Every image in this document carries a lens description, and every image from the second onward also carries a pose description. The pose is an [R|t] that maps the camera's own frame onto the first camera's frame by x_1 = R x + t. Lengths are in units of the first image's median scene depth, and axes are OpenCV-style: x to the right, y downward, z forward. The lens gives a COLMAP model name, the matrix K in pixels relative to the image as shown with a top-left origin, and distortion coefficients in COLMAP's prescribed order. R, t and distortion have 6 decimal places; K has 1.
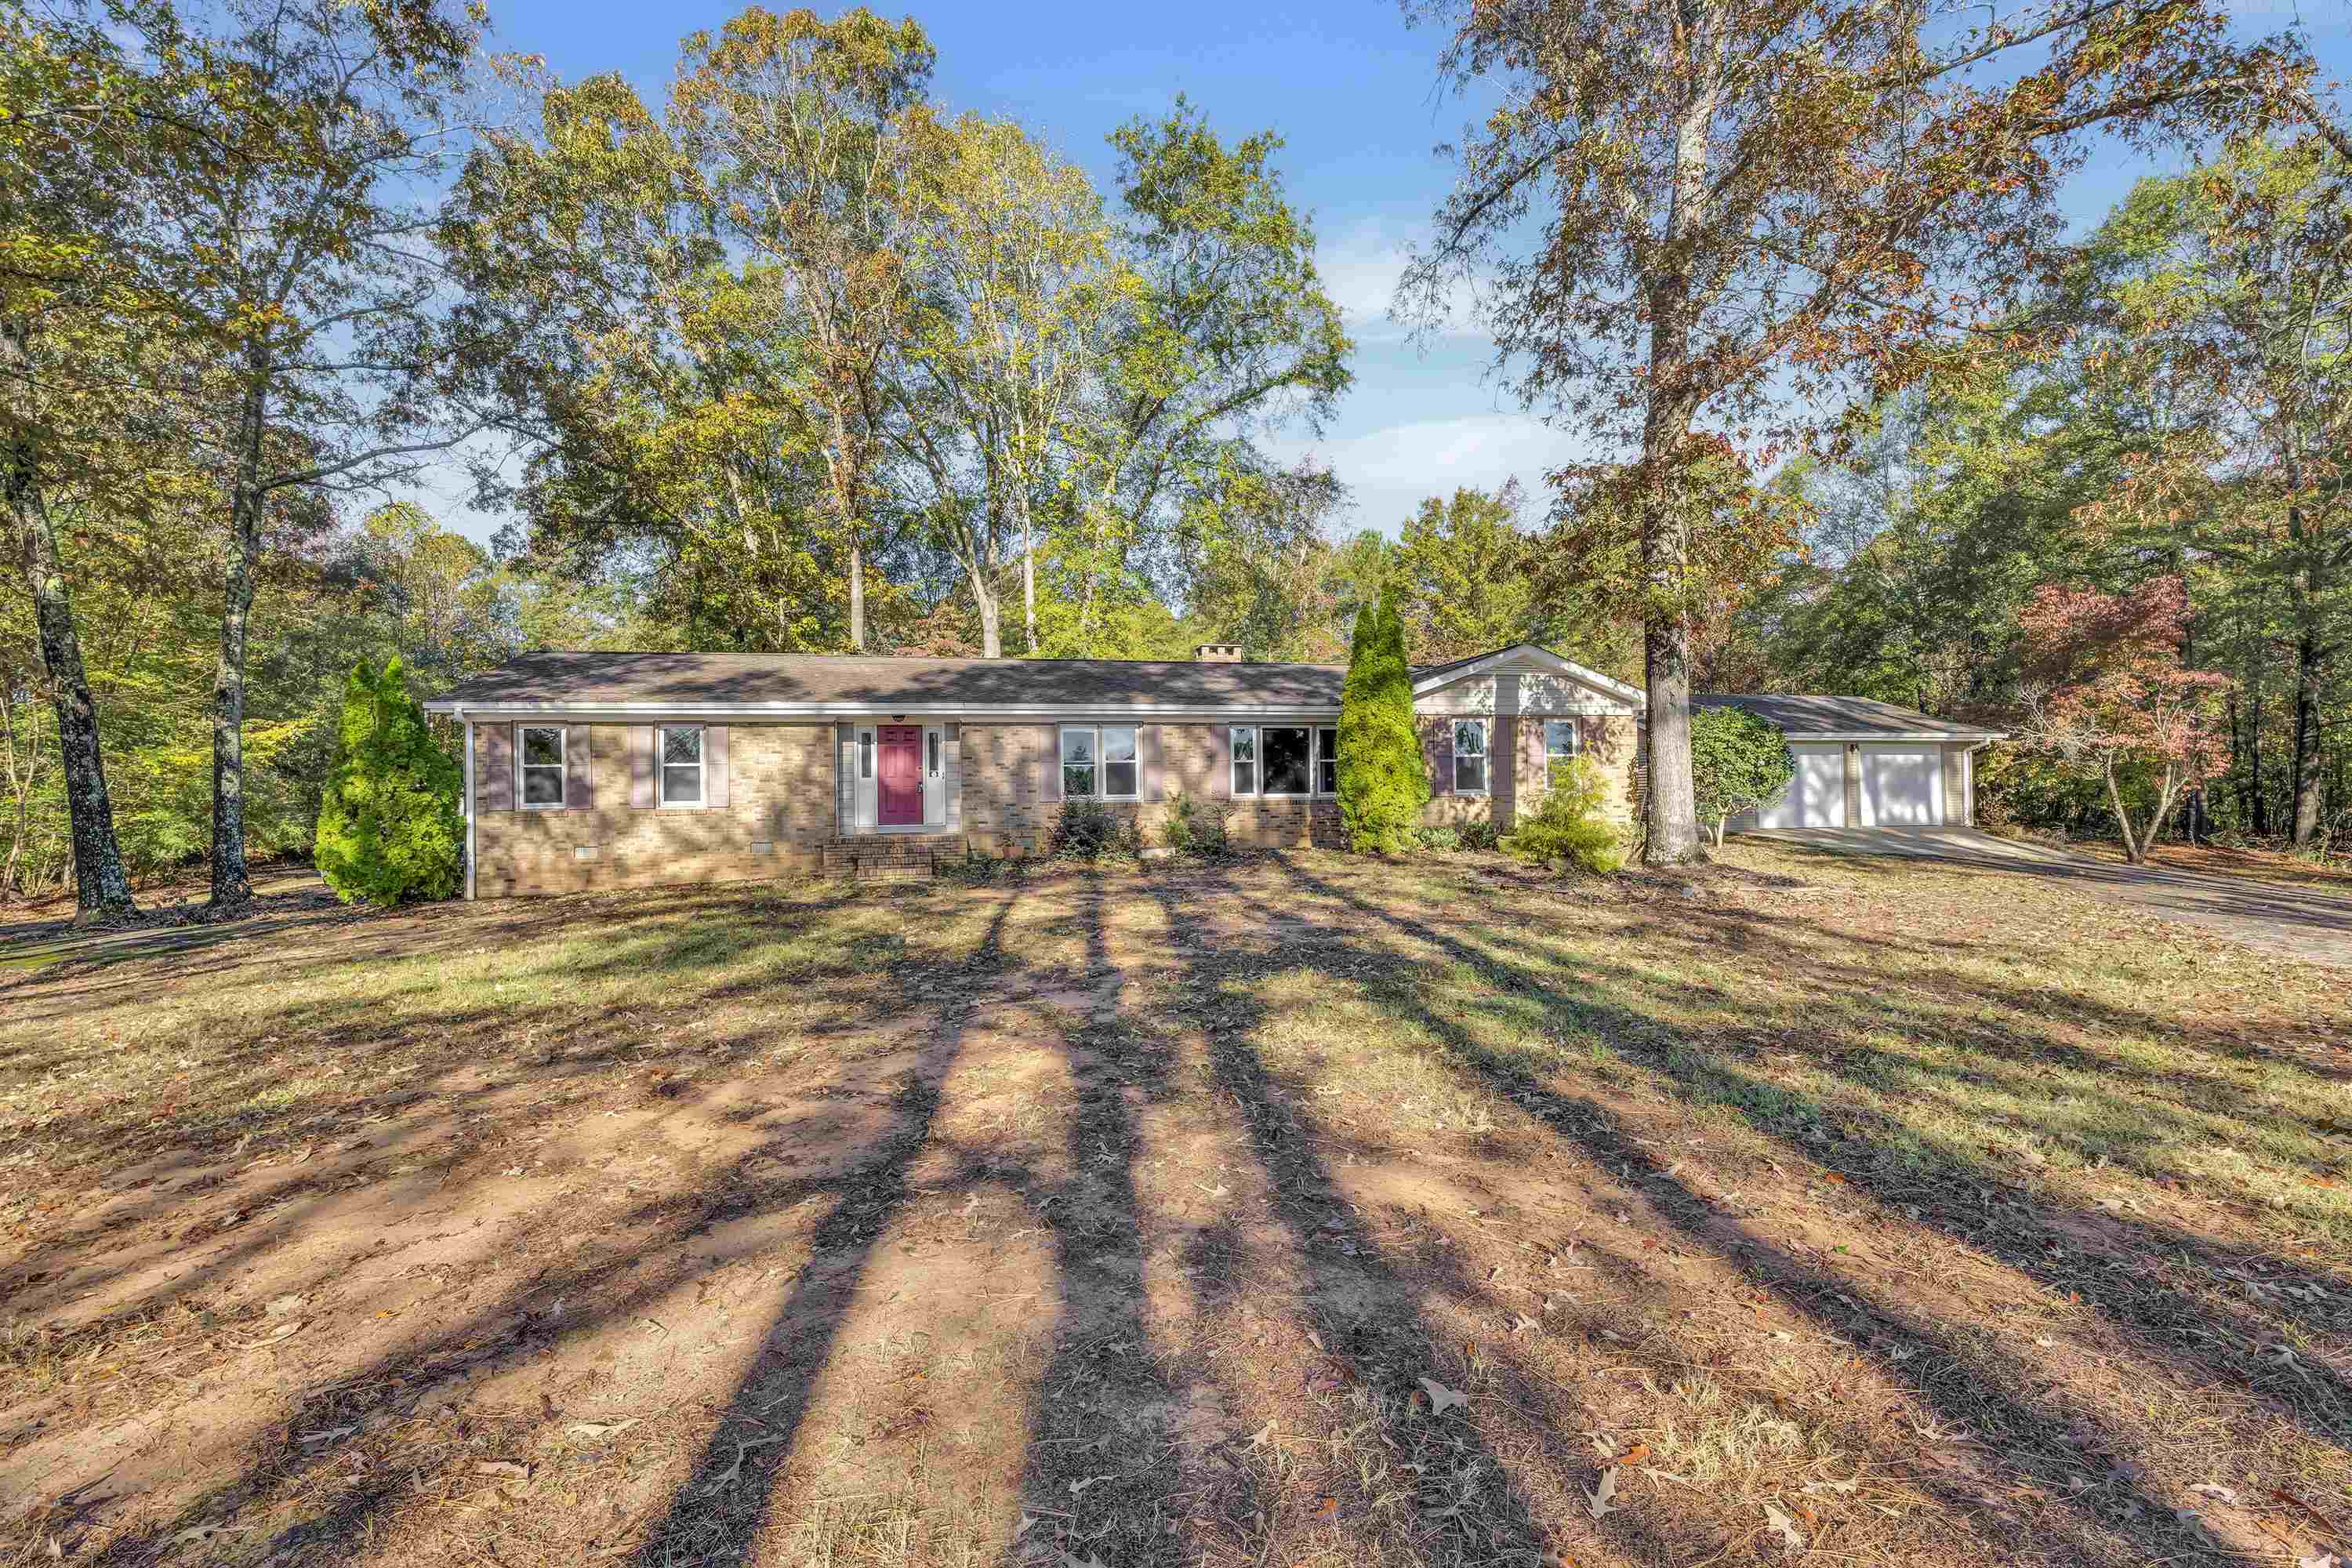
lens RADIAL K [[1008.5, 0, 1167.9], [0, 1008.5, 785.5], [0, 0, 1]] dist [-0.014019, 0.002283]
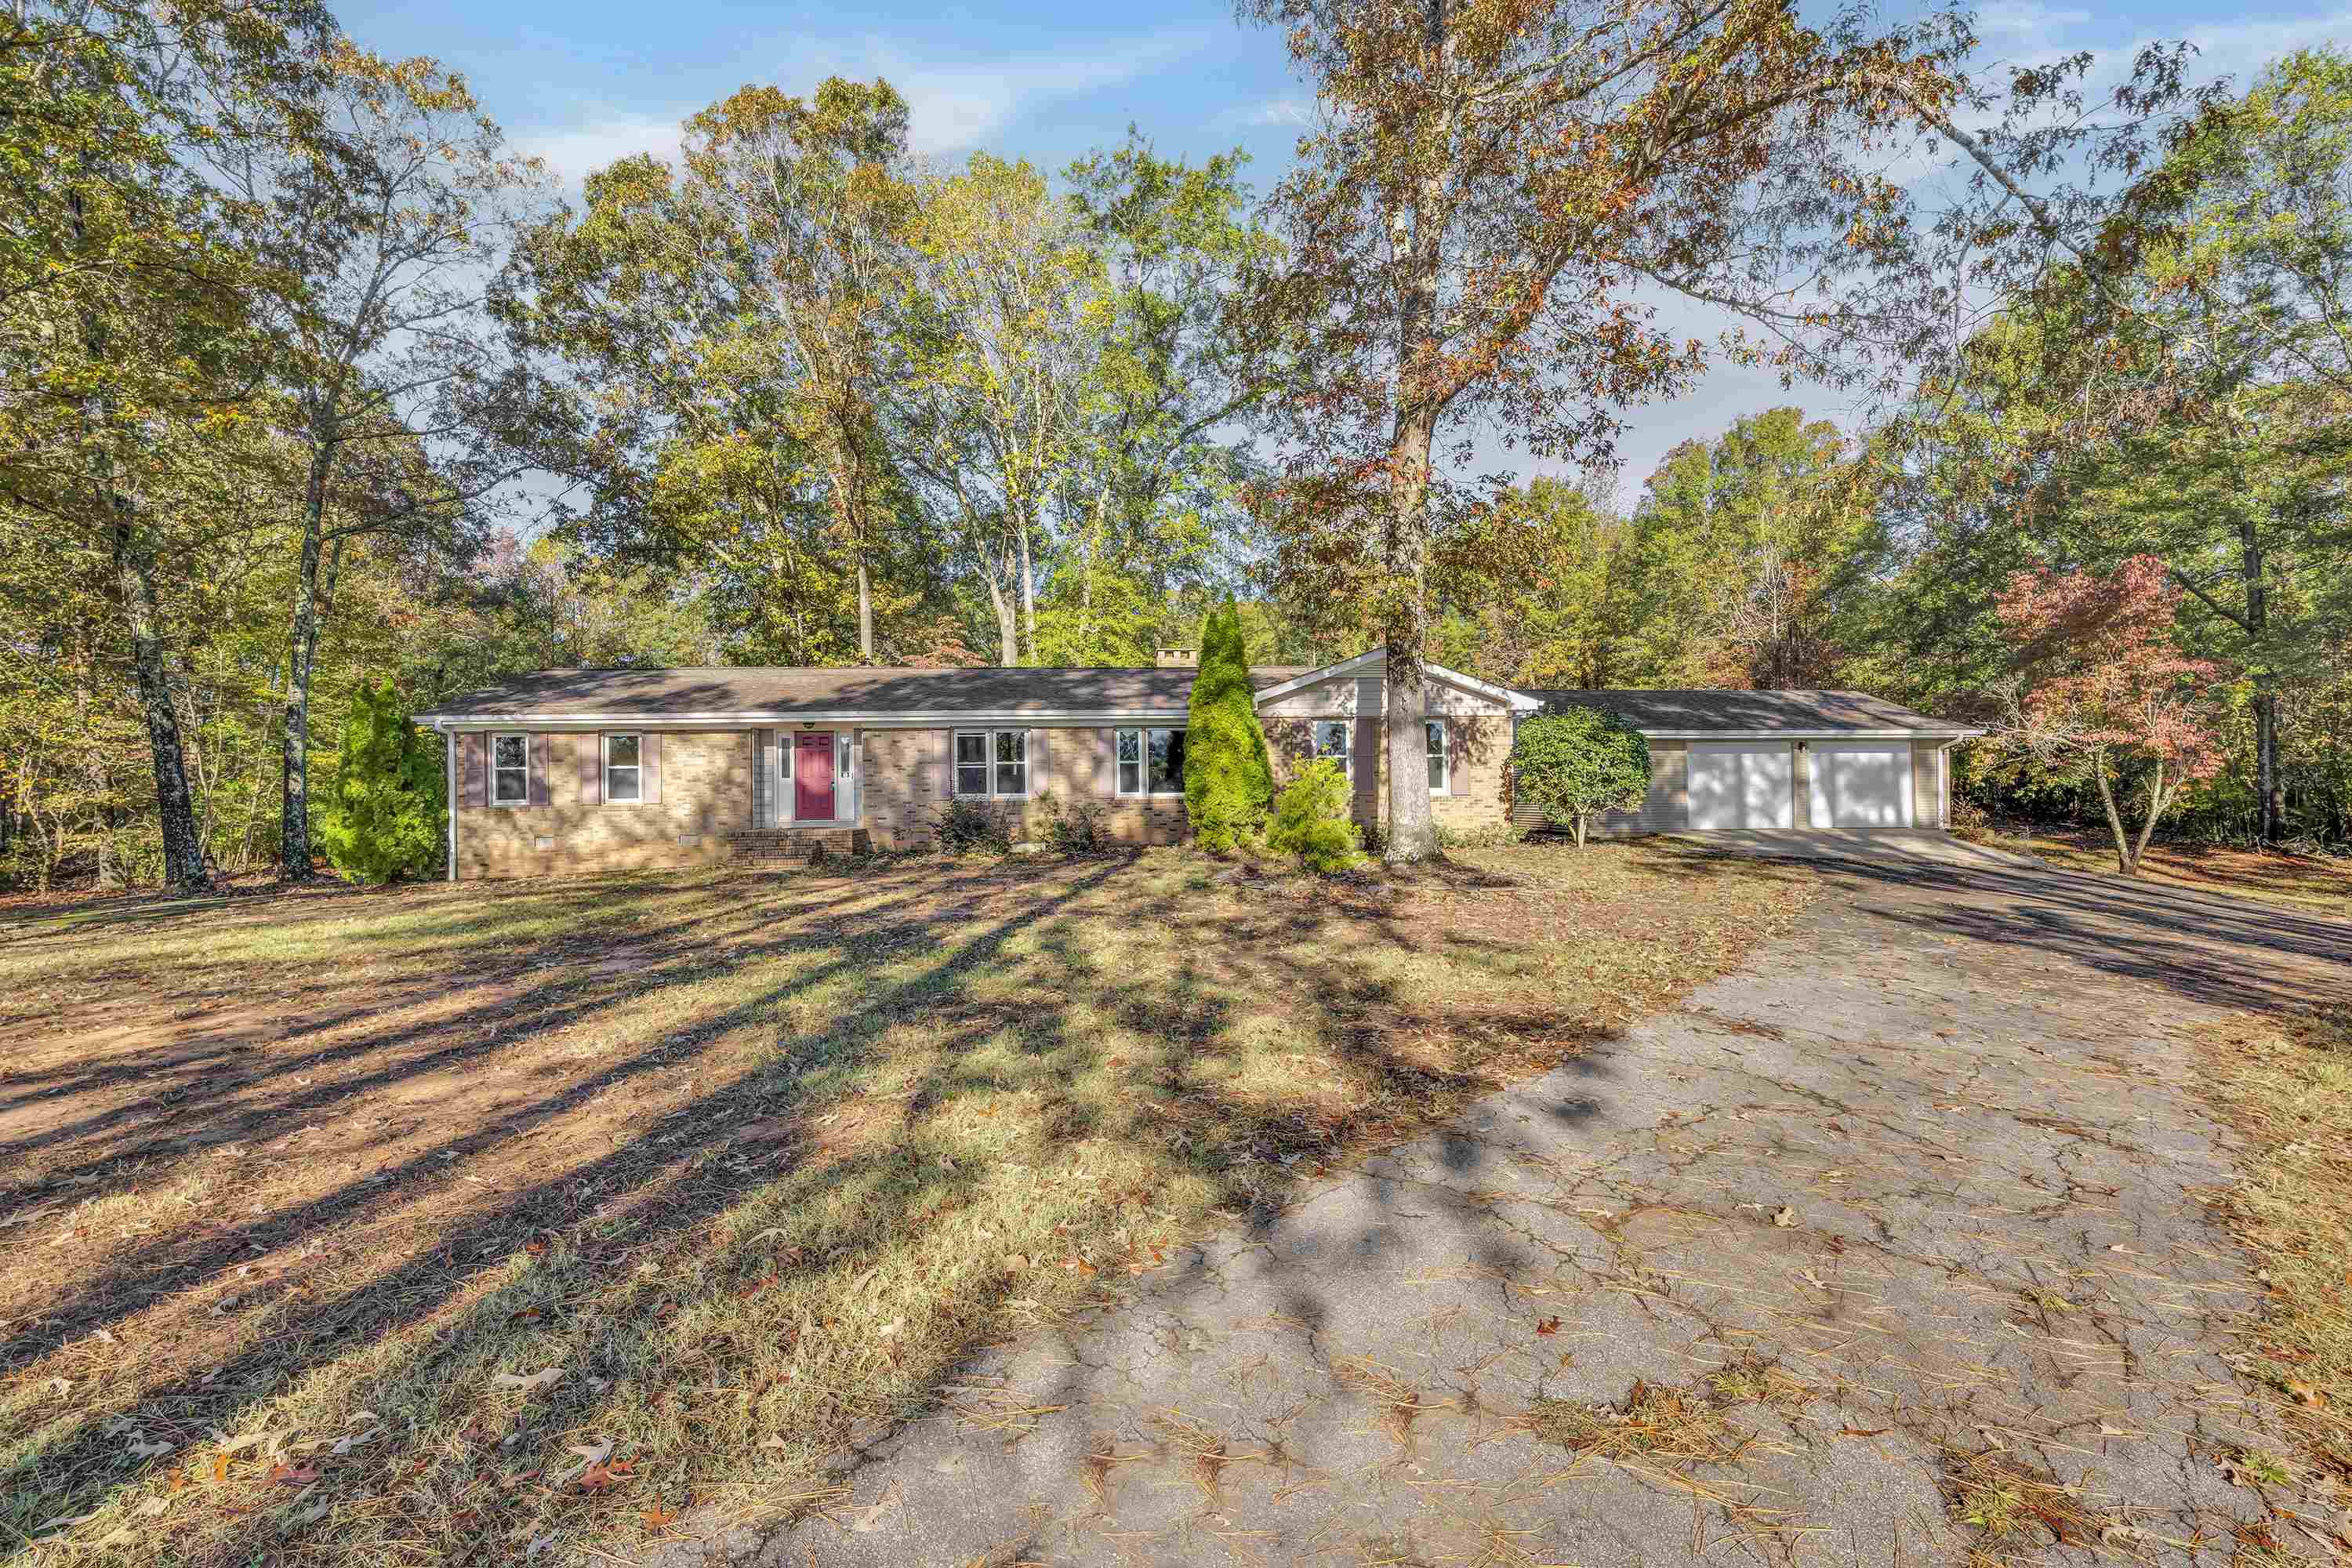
lens RADIAL K [[1008.5, 0, 1163.1], [0, 1008.5, 783.7], [0, 0, 1]] dist [-0.014019, 0.002283]
pose [[0.988306, 0.000934, -0.152484, 0.283081], [-0.000536, 0.999996, 0.002652, -0.005196], [0.152486, -0.002539, 0.988302, -0.041747]]
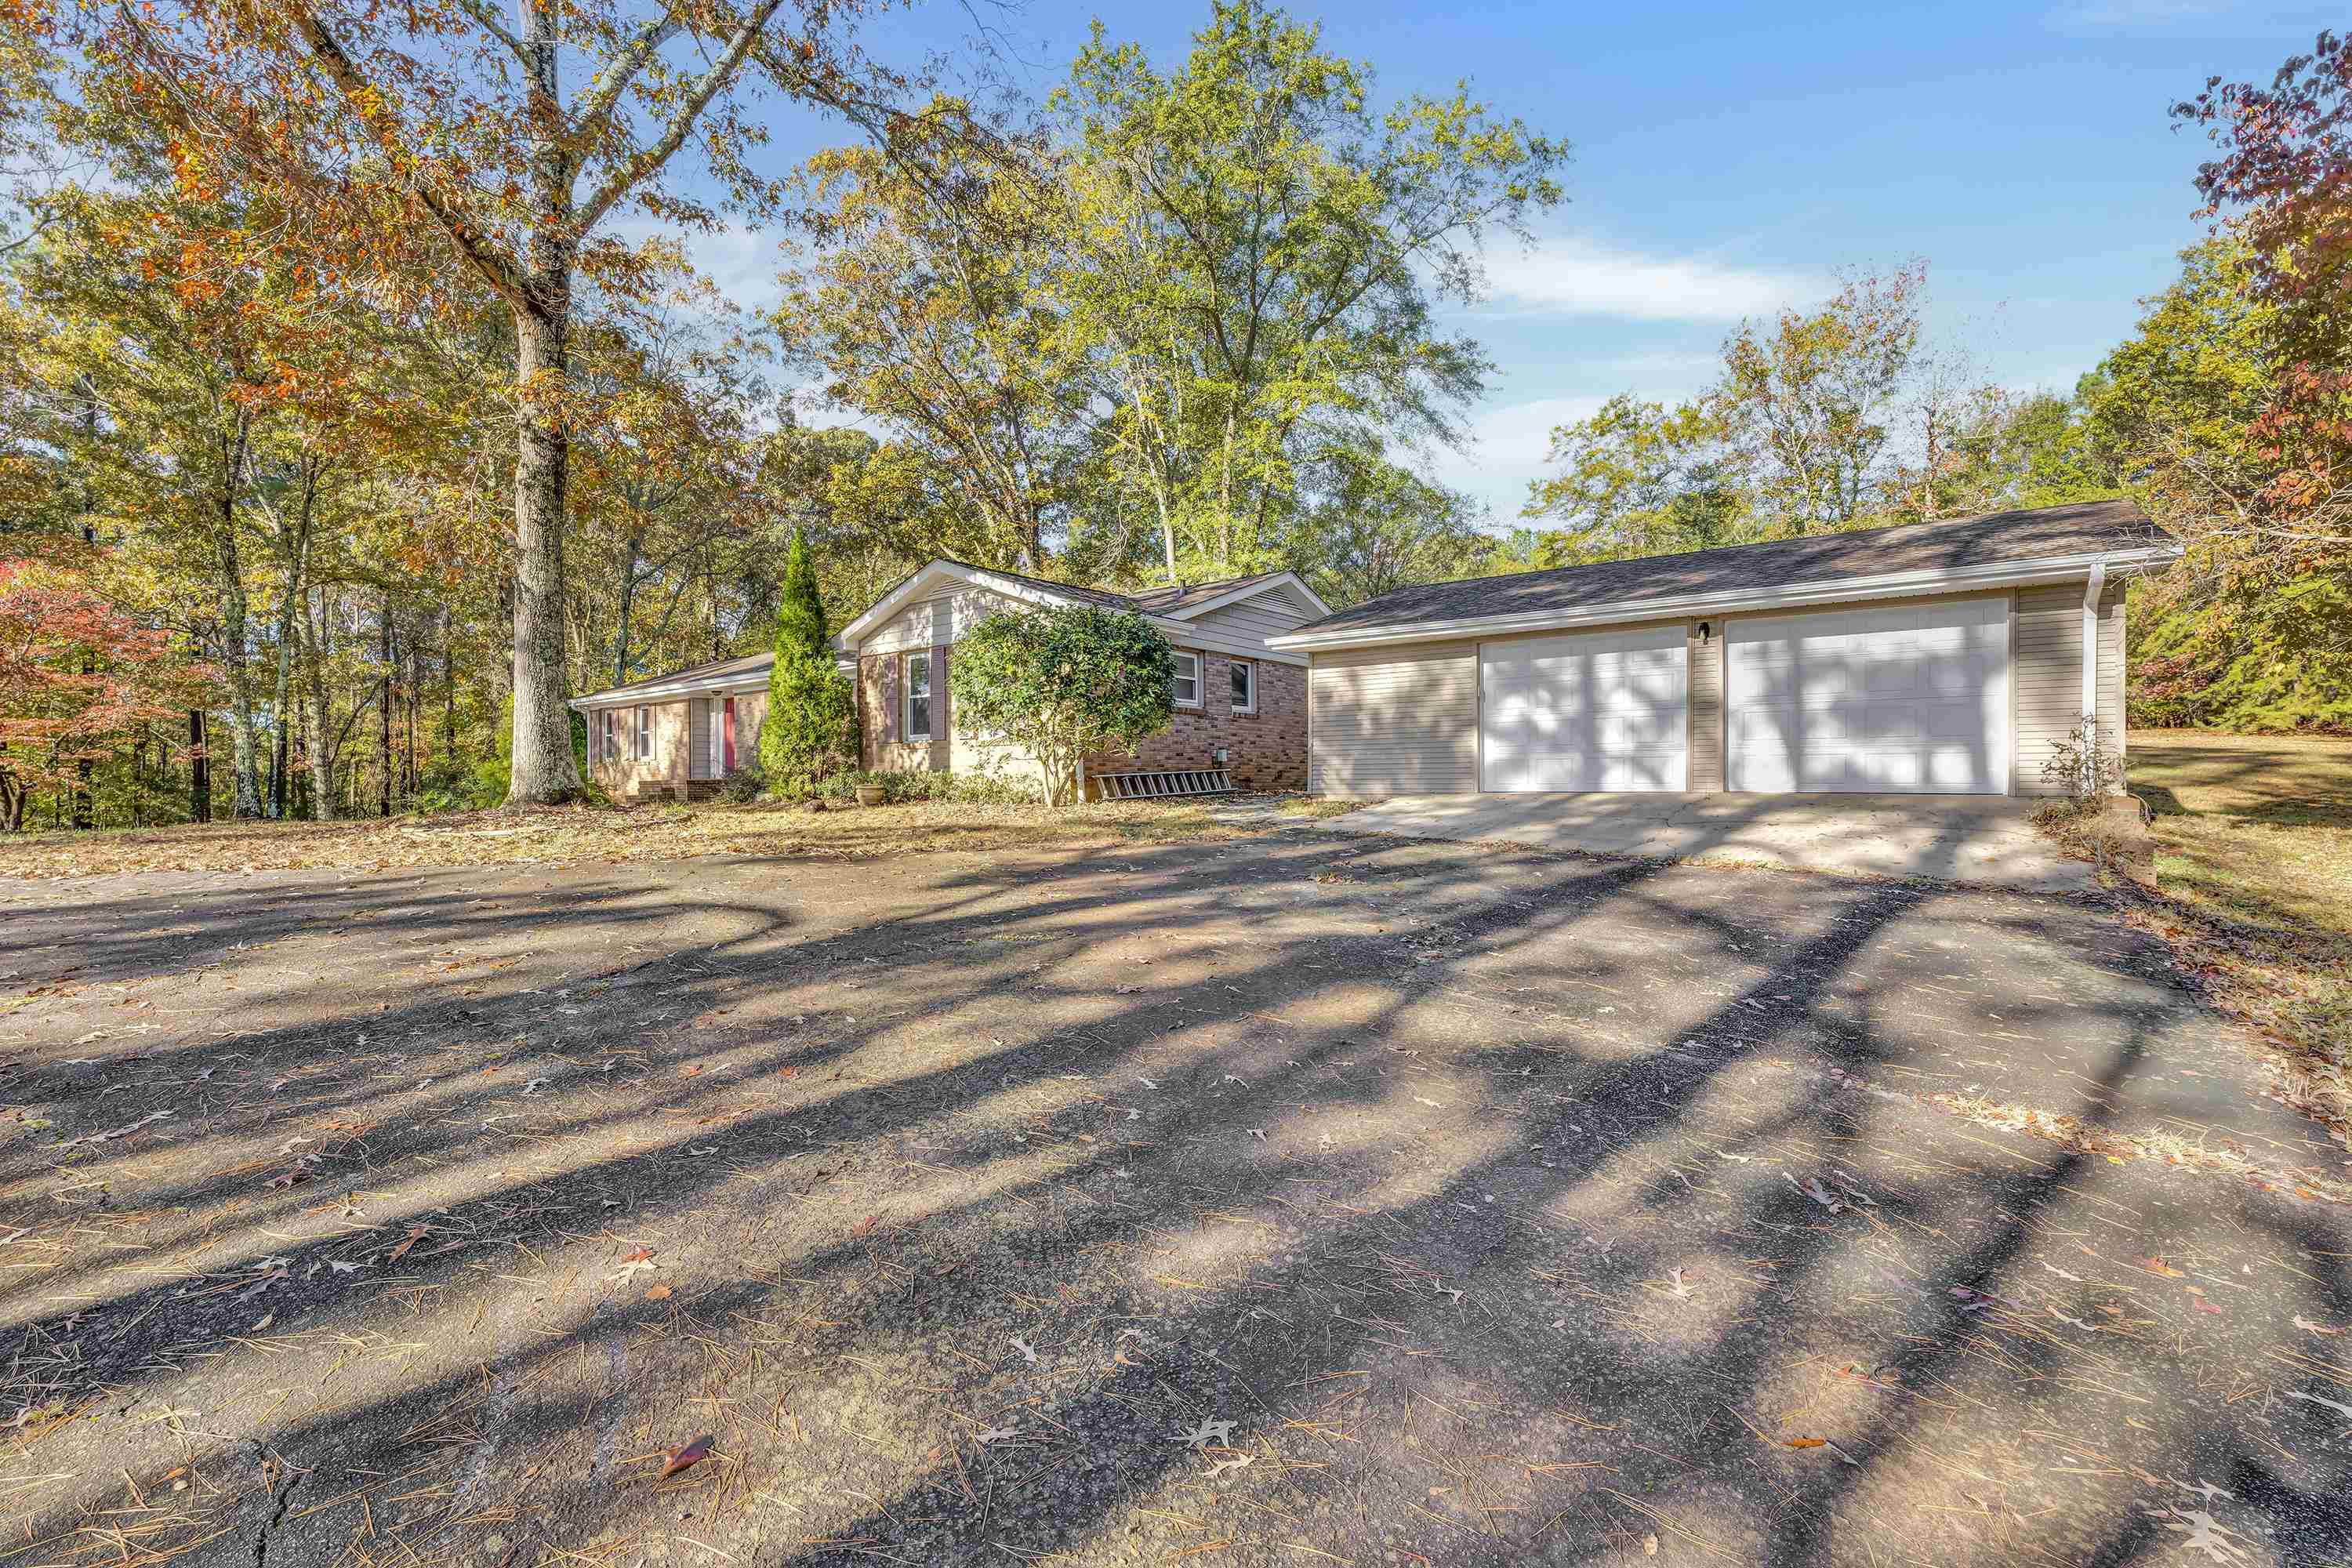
lens RADIAL K [[1008.5, 0, 1176.2], [0, 1008.5, 789.7], [0, 0, 1]] dist [-0.014019, 0.002283]
pose [[0.625048, 0.009540, -0.780528, 1.116413], [-0.002016, 0.999942, 0.010608, 0.041256], [0.780584, -0.005057, 0.625030, 0.617839]]
